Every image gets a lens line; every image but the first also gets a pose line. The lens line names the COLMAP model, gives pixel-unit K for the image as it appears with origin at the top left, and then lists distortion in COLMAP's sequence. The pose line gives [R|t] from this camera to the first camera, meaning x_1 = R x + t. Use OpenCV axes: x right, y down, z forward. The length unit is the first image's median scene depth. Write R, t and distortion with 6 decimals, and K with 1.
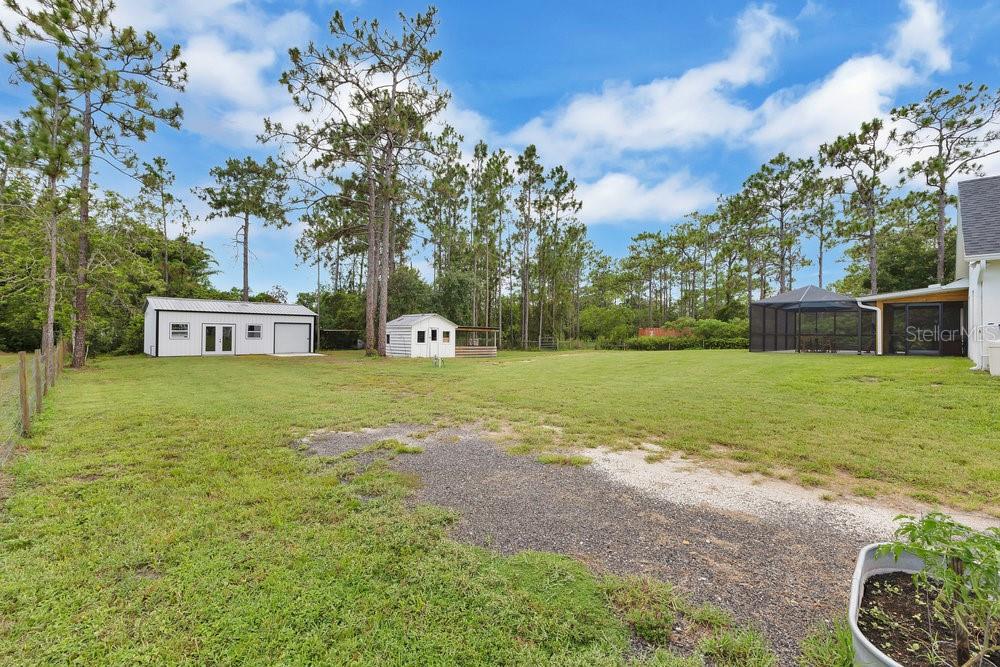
lens RADIAL K [[420.4, 0, 500.0], [0, 420.4, 333.5], [0, 0, 1]] dist [0.001216, 0.000097]
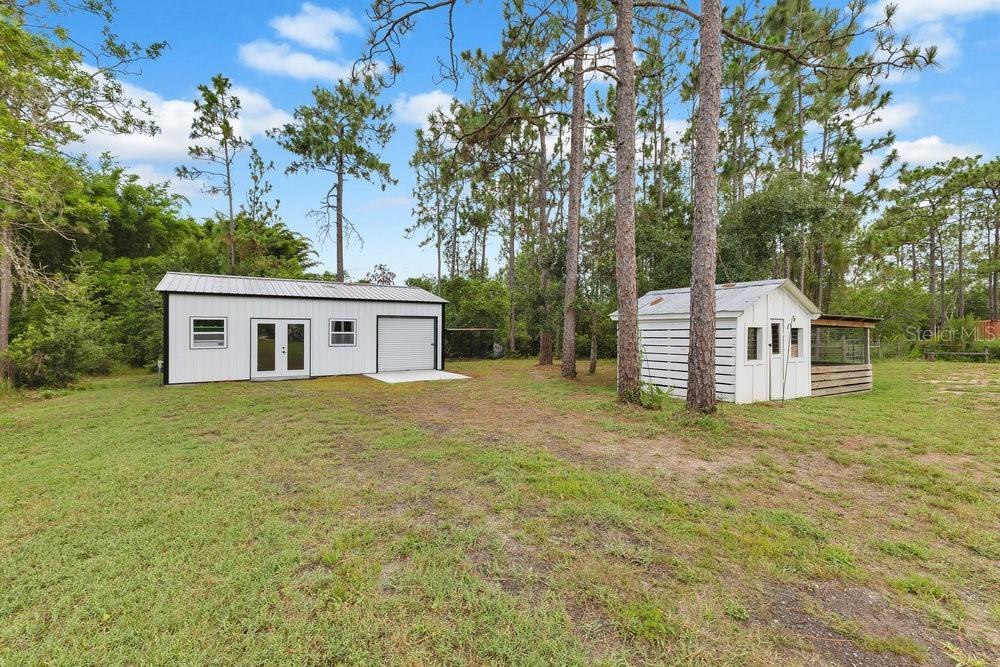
lens RADIAL K [[426.6, 0, 500.0], [0, 426.6, 333.5], [0, 0, 1]] dist [-0.000065, -0.000221]
pose [[0.977155, -0.008398, -0.212360, -0.272220], [0.008910, 0.999959, 0.001454, -0.002332], [0.212339, -0.003313, 0.977190, 0.509697]]
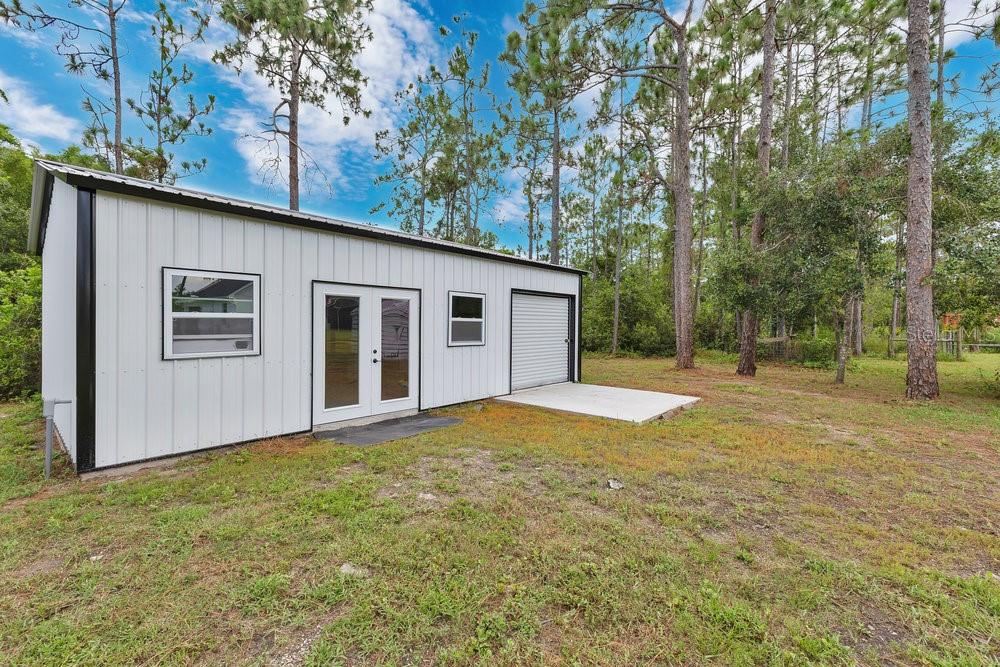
lens RADIAL K [[426.6, 0, 500.0], [0, 426.6, 333.5], [0, 0, 1]] dist [-0.000065, -0.000221]
pose [[0.997760, -0.006869, 0.066536, -0.583553], [0.005664, 0.999817, 0.018281, -0.000203], [-0.066649, -0.017863, 0.997617, 0.722977]]
